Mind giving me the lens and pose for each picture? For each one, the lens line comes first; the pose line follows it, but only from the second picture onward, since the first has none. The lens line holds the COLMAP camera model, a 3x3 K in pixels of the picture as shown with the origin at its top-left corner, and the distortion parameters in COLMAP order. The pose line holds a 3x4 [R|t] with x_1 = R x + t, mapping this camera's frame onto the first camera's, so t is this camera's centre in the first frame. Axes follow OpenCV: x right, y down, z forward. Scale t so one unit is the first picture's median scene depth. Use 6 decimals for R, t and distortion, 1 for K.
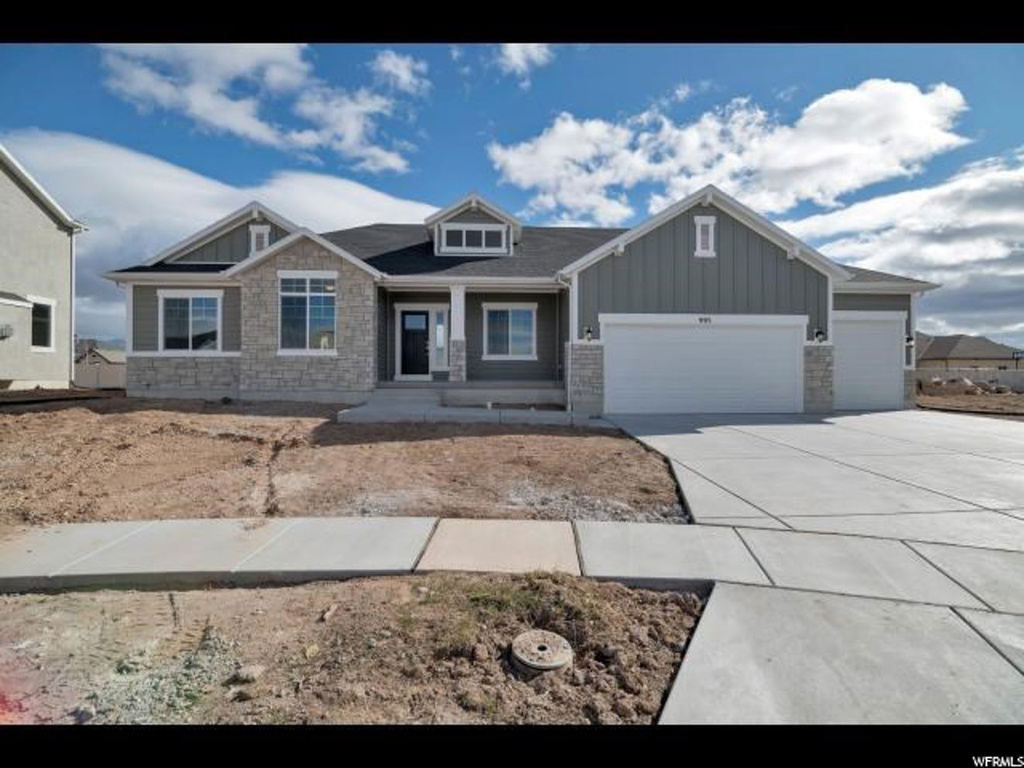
lens RADIAL K [[457.7, 0, 517.1], [0, 457.7, 380.4], [0, 0, 1]] dist [-0.013338, -0.000339]
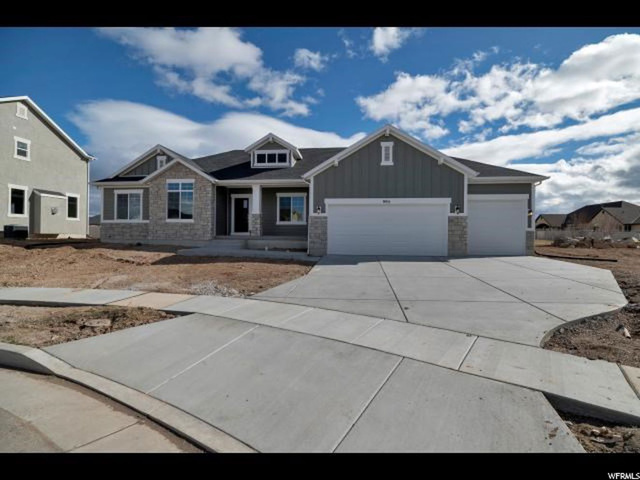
lens RADIAL K [[276.9, 0, 332.4], [0, 276.9, 239.1], [0, 0, 1]] dist [-0.024313, 0.000127]
pose [[0.989391, 0.008528, -0.145026, 0.354605], [-0.007774, 0.999953, 0.005770, 0.006753], [0.145068, -0.004581, 0.989411, -0.071216]]
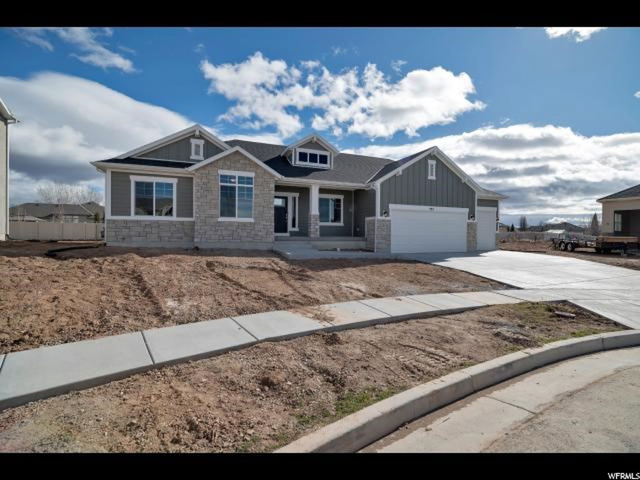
lens RADIAL K [[309.5, 0, 335.4], [0, 309.5, 239.8], [0, 0, 1]] dist [0.001655, 0.000074]
pose [[0.937713, 0.001723, 0.347407, -0.505383], [-0.004402, 0.999966, 0.006924, 0.004722], [-0.347384, -0.008022, 0.937689, -0.203039]]
